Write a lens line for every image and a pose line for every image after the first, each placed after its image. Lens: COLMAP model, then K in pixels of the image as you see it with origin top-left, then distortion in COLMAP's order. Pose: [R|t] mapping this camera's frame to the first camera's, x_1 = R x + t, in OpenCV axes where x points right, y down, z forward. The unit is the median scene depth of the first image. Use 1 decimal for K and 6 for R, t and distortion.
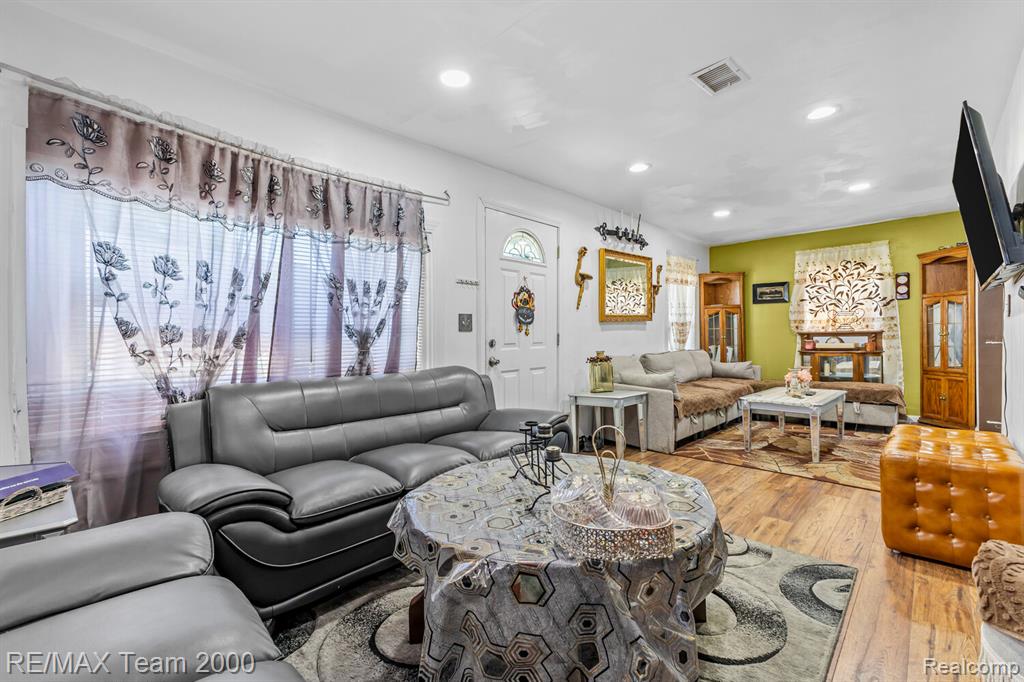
lens RADIAL K [[448.5, 0, 513.5], [0, 448.5, 334.1], [0, 0, 1]] dist [0.002267, 0.000424]
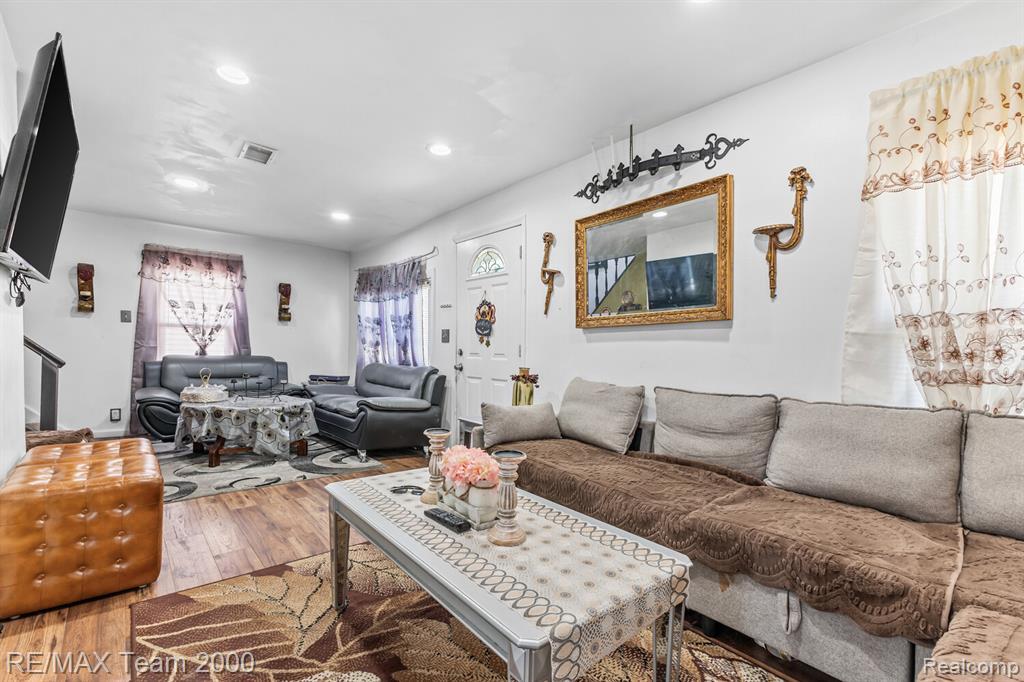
lens RADIAL K [[455.2, 0, 515.4], [0, 455.2, 360.0], [0, 0, 1]] dist [0.000690, 0.000171]
pose [[-0.102430, 0.032520, -0.994209, 0.741305], [-0.016270, 0.999277, 0.034362, -0.001858], [0.994607, 0.019695, -0.101826, 0.806453]]
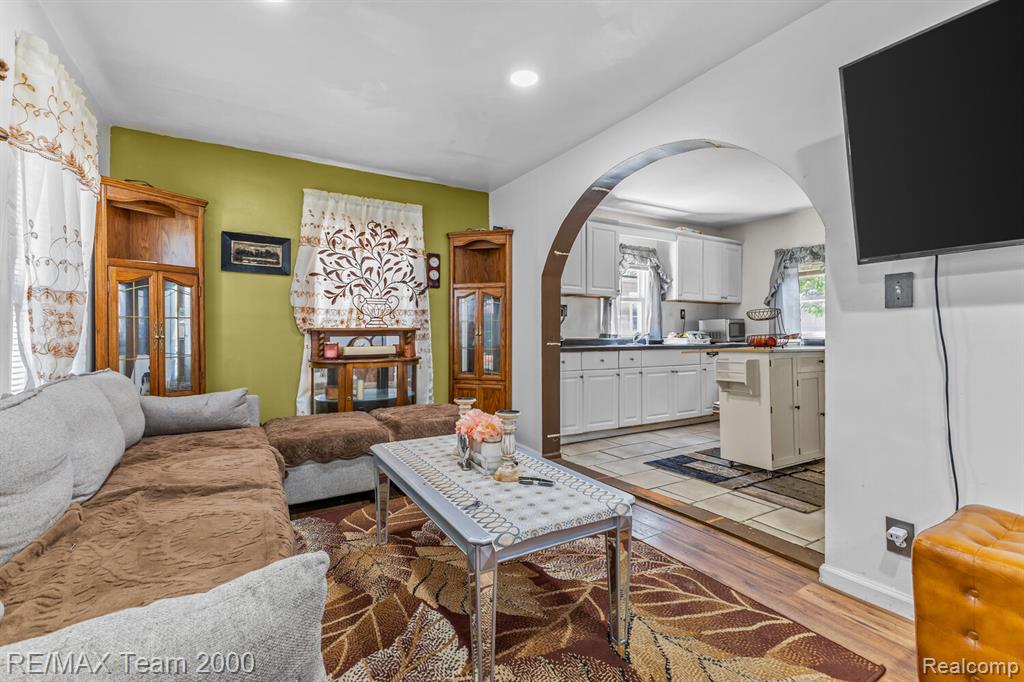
lens RADIAL K [[448.5, 0, 513.5], [0, 448.5, 334.1], [0, 0, 1]] dist [0.002267, 0.000424]
pose [[0.264217, 0.005167, 0.964449, 0.158779], [-0.011376, 0.999933, -0.002241, 0.001605], [-0.964396, -0.010380, 0.264258, 0.643680]]
